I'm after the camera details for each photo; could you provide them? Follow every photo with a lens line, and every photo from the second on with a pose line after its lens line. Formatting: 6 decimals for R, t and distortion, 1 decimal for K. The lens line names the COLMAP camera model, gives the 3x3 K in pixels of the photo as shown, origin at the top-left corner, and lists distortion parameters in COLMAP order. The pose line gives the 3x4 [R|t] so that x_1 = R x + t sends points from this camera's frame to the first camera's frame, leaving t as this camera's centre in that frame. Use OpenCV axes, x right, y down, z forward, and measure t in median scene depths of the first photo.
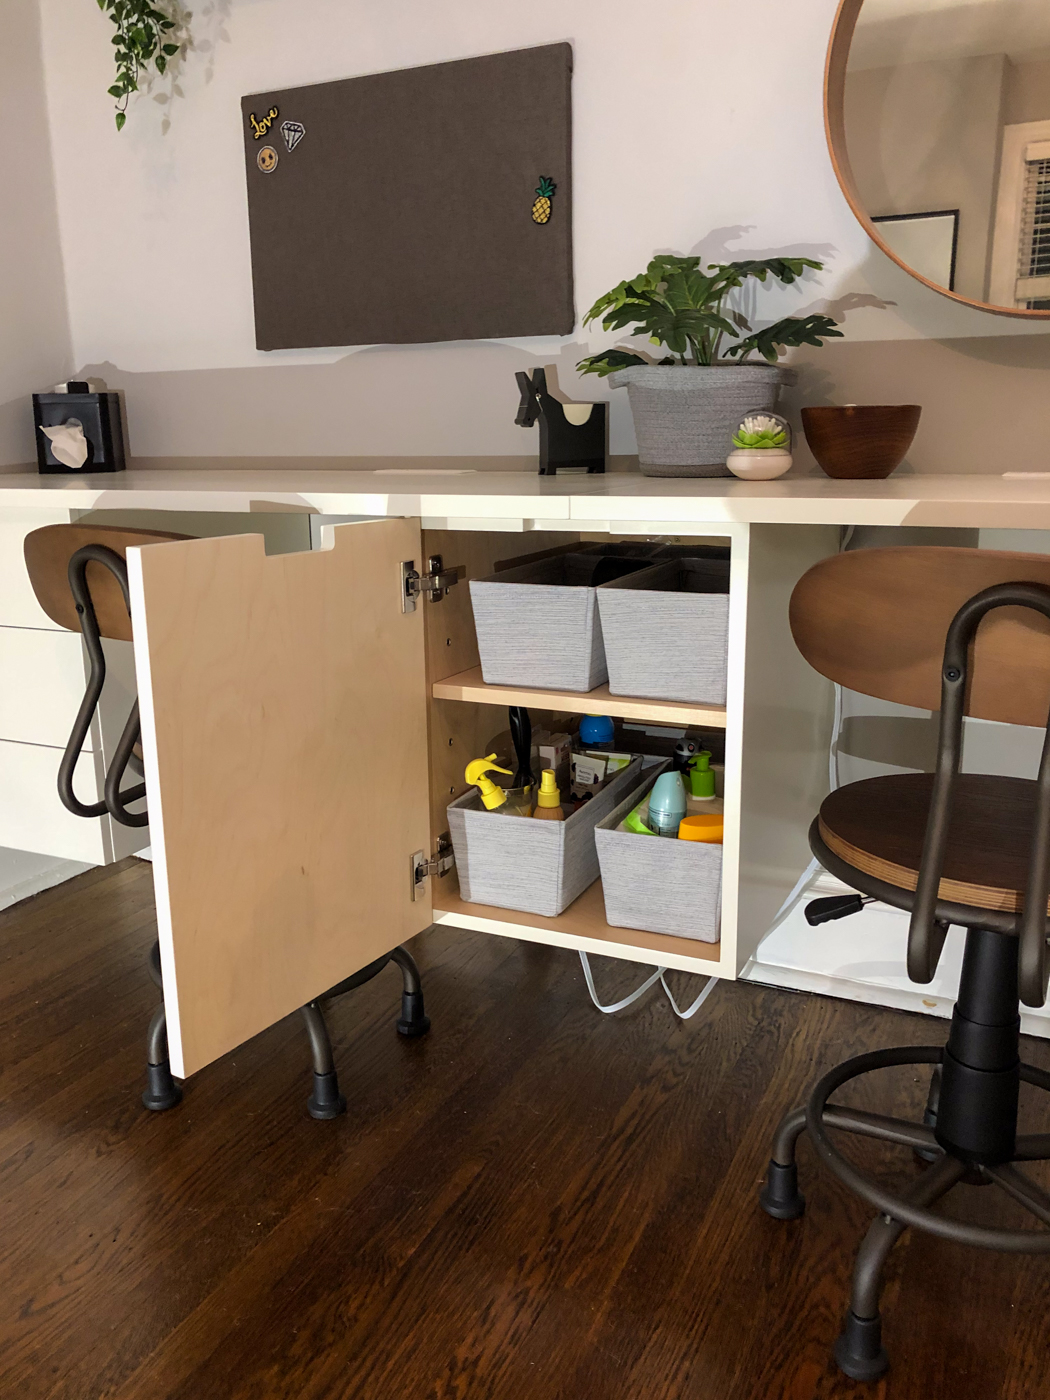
lens RADIAL K [[1161.8, 0, 518.3], [0, 1161.8, 700.6], [0, 0, 1]] dist [-0.004780, 0.001674]
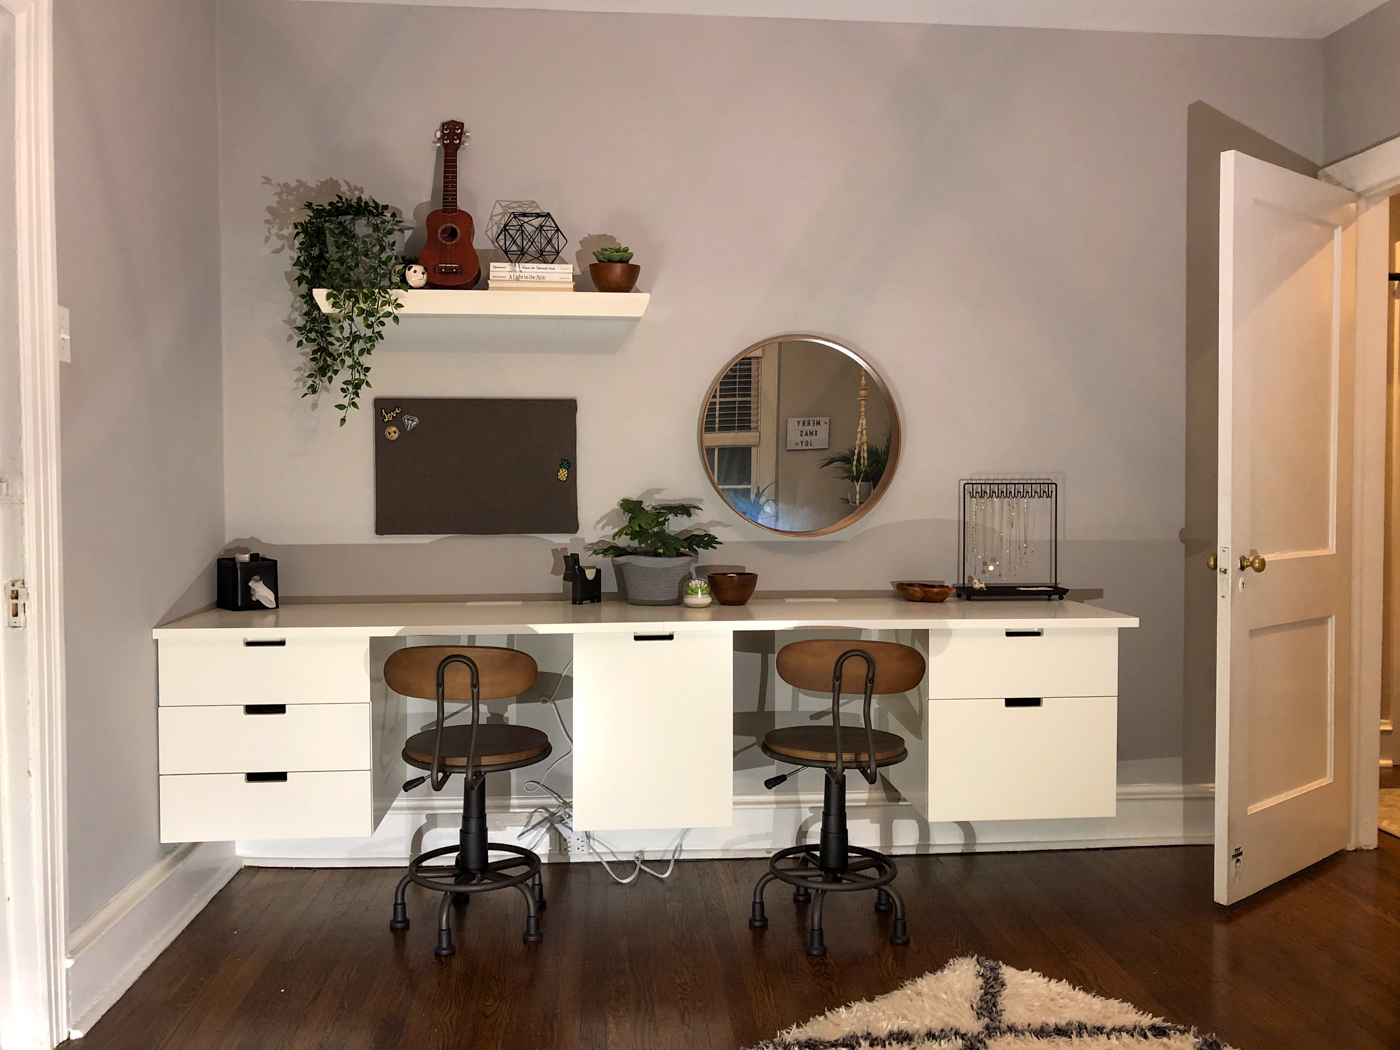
lens RADIAL K [[1154.6, 0, 719.2], [0, 1154.6, 520.4], [0, 0, 1]] dist [-0.002223, 0.001727]
pose [[0.857265, -0.005174, 0.514850, -0.844446], [0.109526, 0.978895, -0.172533, 0.033696], [-0.503091, 0.204296, 0.839739, -0.869876]]
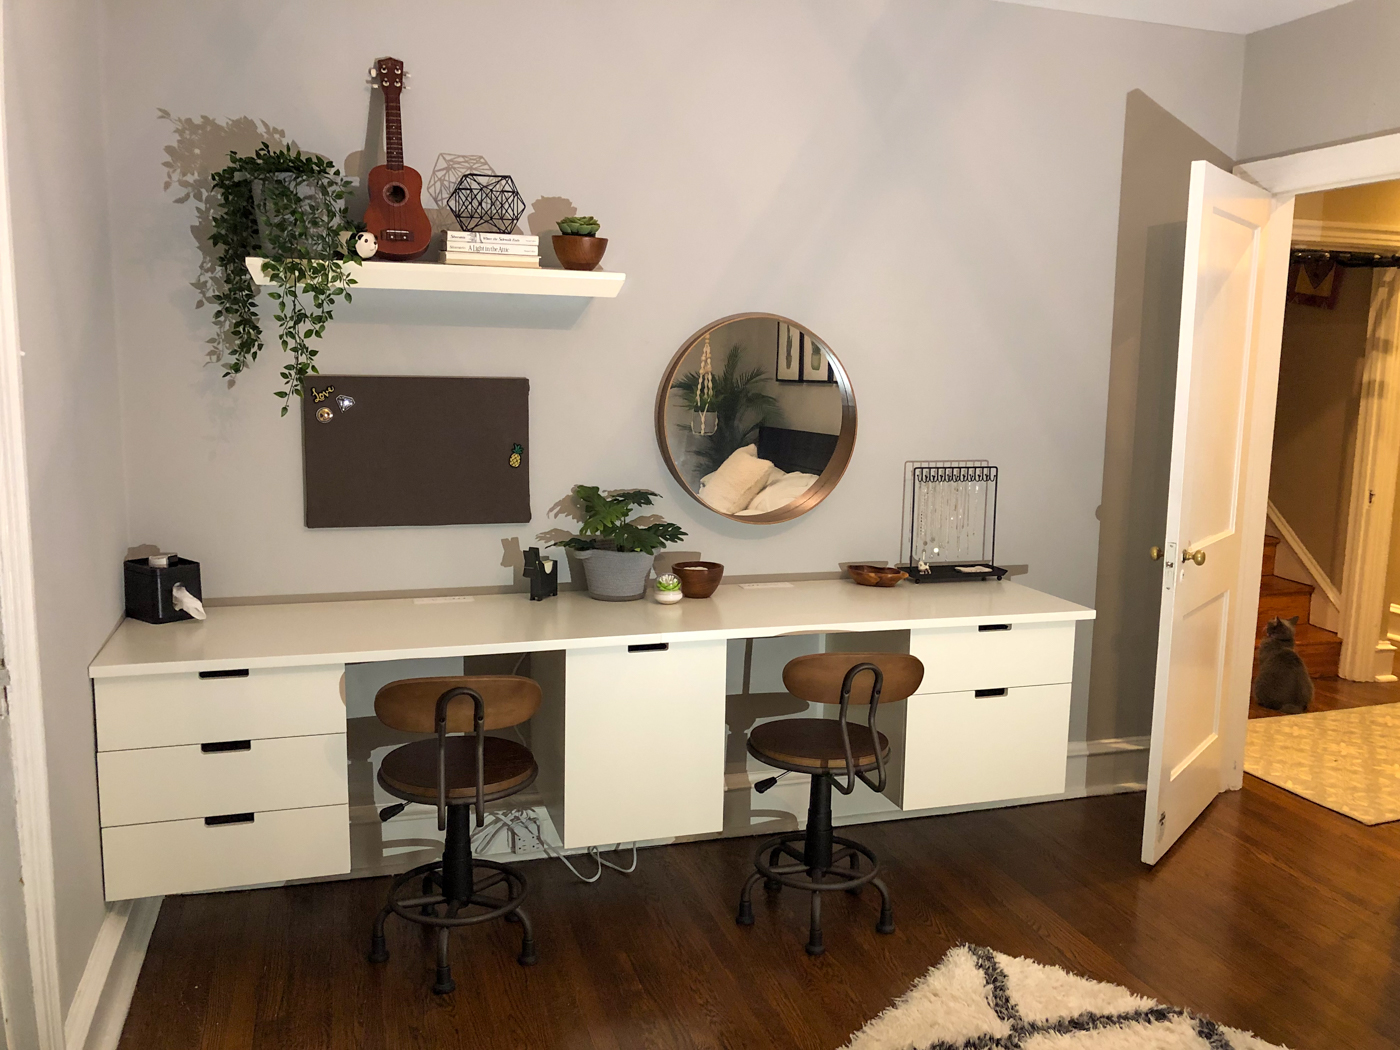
lens RADIAL K [[1141.5, 0, 714.8], [0, 1141.5, 526.0], [0, 0, 1]] dist [0.000366, 0.002137]
pose [[0.723242, -0.070924, 0.686943, -1.106874], [0.131572, 0.990644, -0.036244, -0.225529], [-0.677946, 0.116596, 0.725806, -0.589961]]
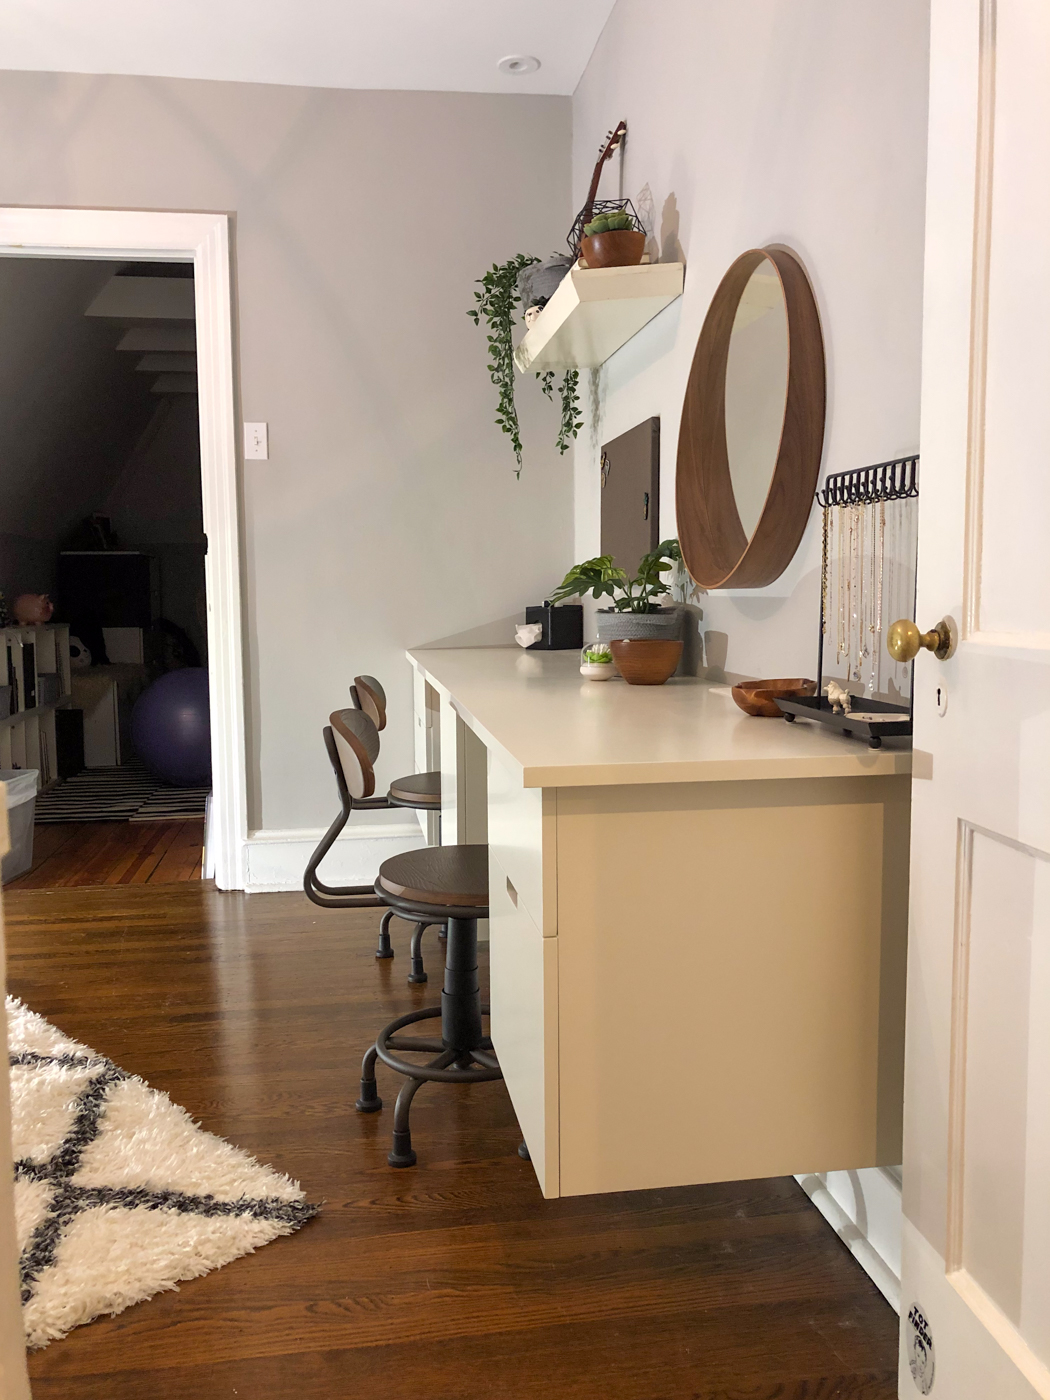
lens RADIAL K [[1161.8, 0, 518.3], [0, 1161.8, 700.6], [0, 0, 1]] dist [-0.004780, 0.001674]
pose [[0.557746, 0.088258, -0.825306, 1.426303], [-0.189406, 0.981629, -0.023026, -0.091556], [0.808112, 0.169161, 0.564217, -0.042109]]
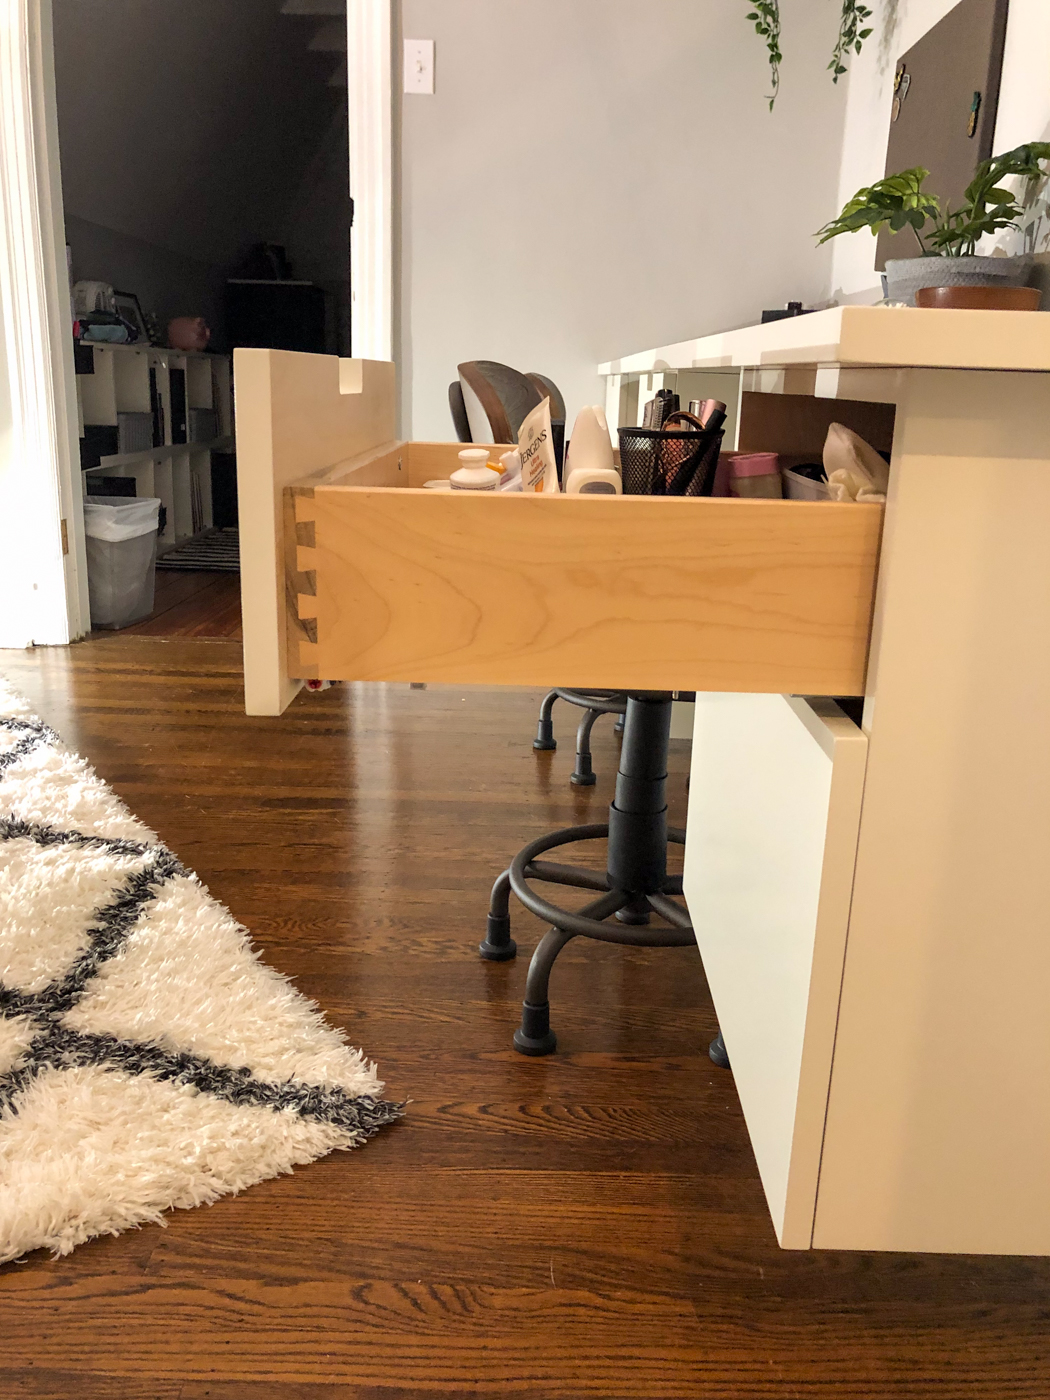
lens RADIAL K [[1161.8, 0, 518.3], [0, 1161.8, 700.6], [0, 0, 1]] dist [-0.004780, 0.001674]
pose [[0.406535, 0.267059, -0.873733, 1.026087], [-0.243744, 0.953367, 0.177989, 0.006518], [0.880521, 0.140608, 0.452671, 0.223901]]
